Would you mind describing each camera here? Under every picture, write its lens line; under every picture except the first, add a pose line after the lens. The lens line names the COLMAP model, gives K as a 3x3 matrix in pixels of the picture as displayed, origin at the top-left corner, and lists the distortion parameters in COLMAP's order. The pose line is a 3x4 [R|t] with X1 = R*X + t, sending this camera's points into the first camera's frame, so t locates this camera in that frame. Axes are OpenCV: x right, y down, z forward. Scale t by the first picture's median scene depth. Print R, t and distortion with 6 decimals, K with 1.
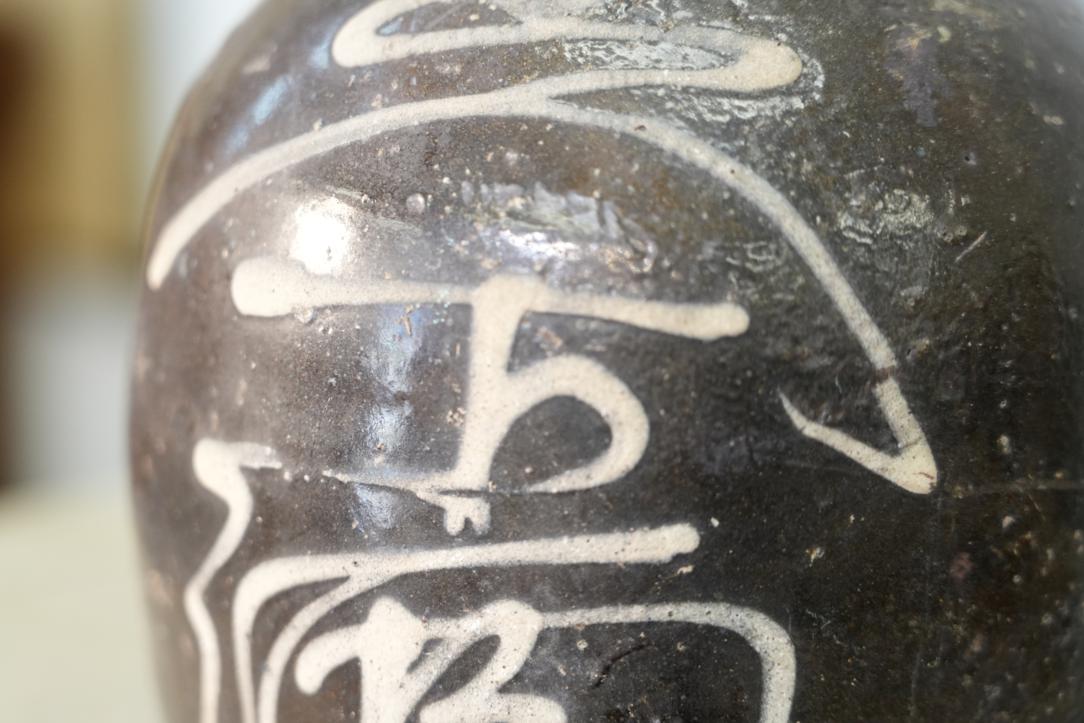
lens RADIAL K [[3458.0, 0, 541.1], [0, 3458.0, 359.8], [0, 0, 1]] dist [-0.053868, 0.000000]
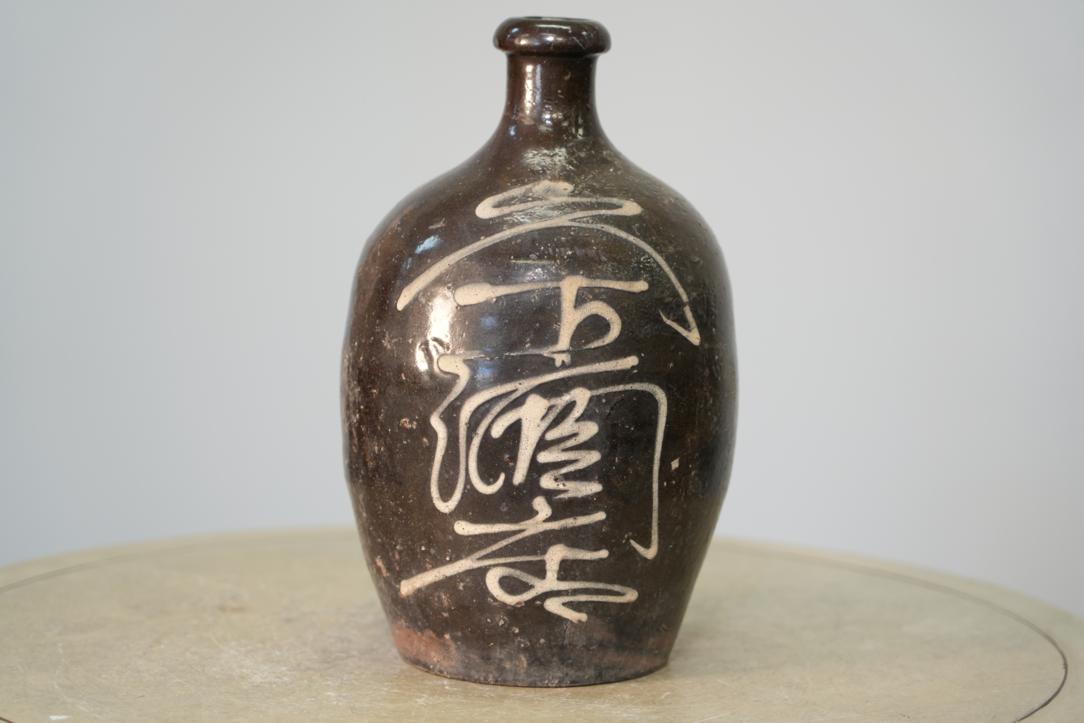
lens RADIAL K [[3458.0, 0, 542.8], [0, 3458.0, 364.7], [0, 0, 1]] dist [-0.053868, 0.000000]
pose [[0.886529, -0.045393, 0.460441, -1.392029], [0.136326, 0.976624, -0.166198, 0.536246], [-0.442133, 0.210109, 0.871993, -1.553027]]
